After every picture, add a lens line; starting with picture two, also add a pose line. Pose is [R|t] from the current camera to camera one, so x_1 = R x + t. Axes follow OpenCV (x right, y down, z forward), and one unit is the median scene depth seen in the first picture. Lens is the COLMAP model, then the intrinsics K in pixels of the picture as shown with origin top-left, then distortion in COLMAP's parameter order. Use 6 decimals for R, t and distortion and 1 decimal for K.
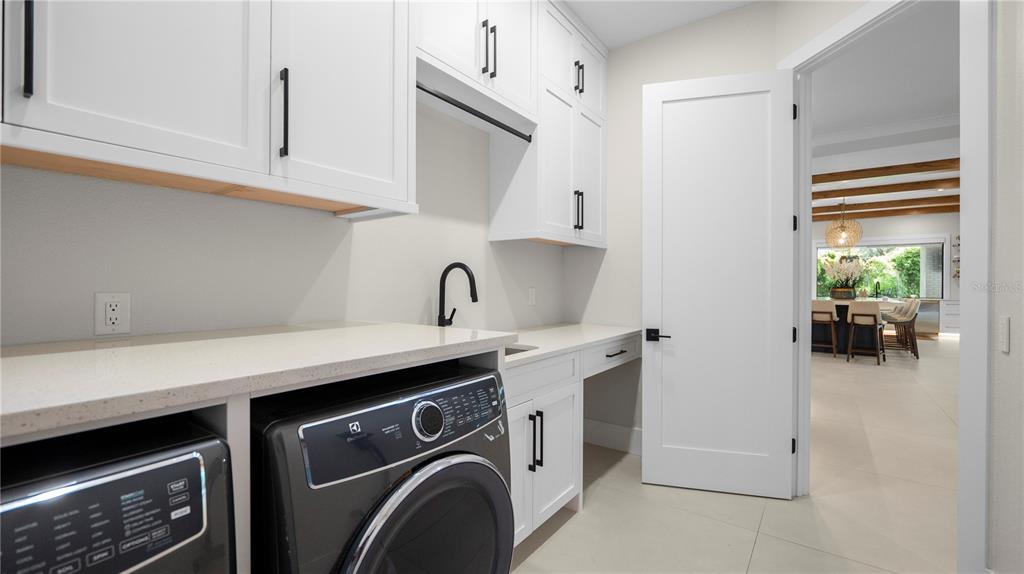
lens RADIAL K [[419.8, 0, 512.0], [0, 419.8, 287.0], [0, 0, 1]] dist [-0.007611, 0.000351]
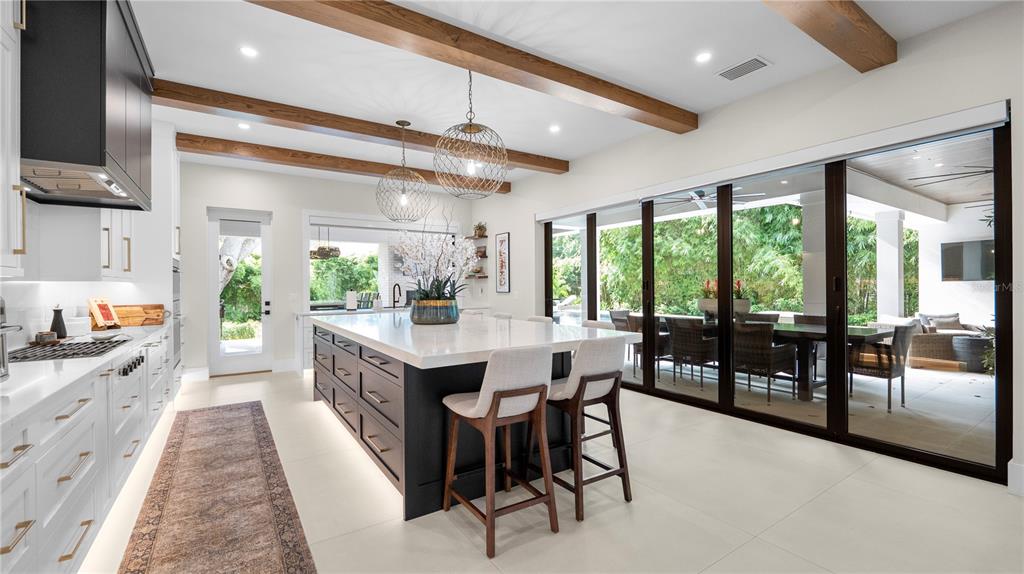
lens RADIAL K [[419.8, 0, 512.0], [0, 419.8, 287.0], [0, 0, 1]] dist [-0.007611, 0.000351]
pose [[0.337502, -0.018839, 0.941136, 0.498175], [0.031309, 0.999471, 0.008779, -0.011322], [-0.940804, 0.026503, 0.337913, 0.819062]]
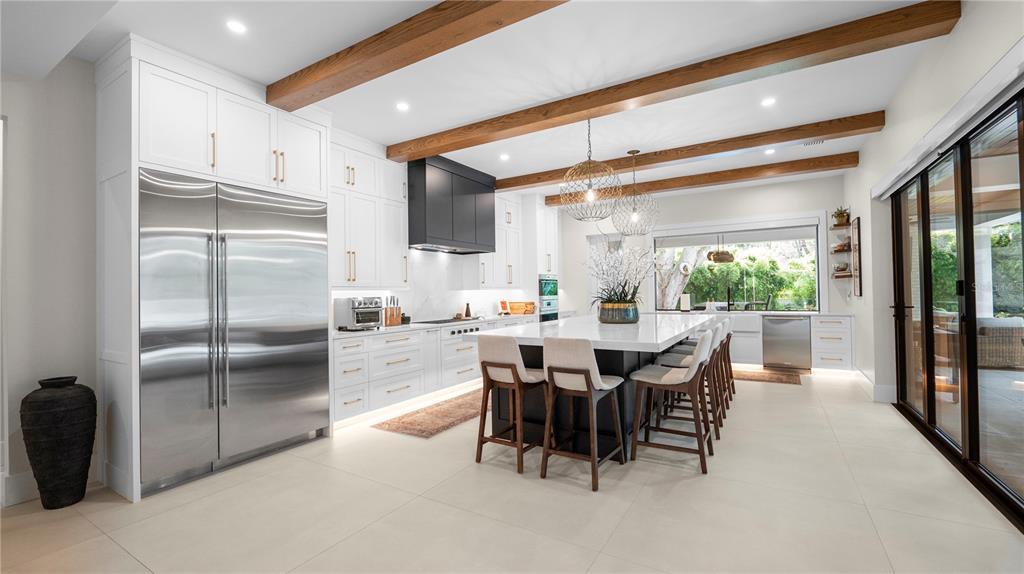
lens RADIAL K [[430.2, 0, 530.4], [0, 430.2, 286.0], [0, 0, 1]] dist [-0.001246, 0.000049]
pose [[0.992925, -0.028978, 0.115152, 0.705196], [0.032965, 0.998916, -0.032871, -0.003963], [-0.114074, 0.036434, 0.992804, 0.536101]]
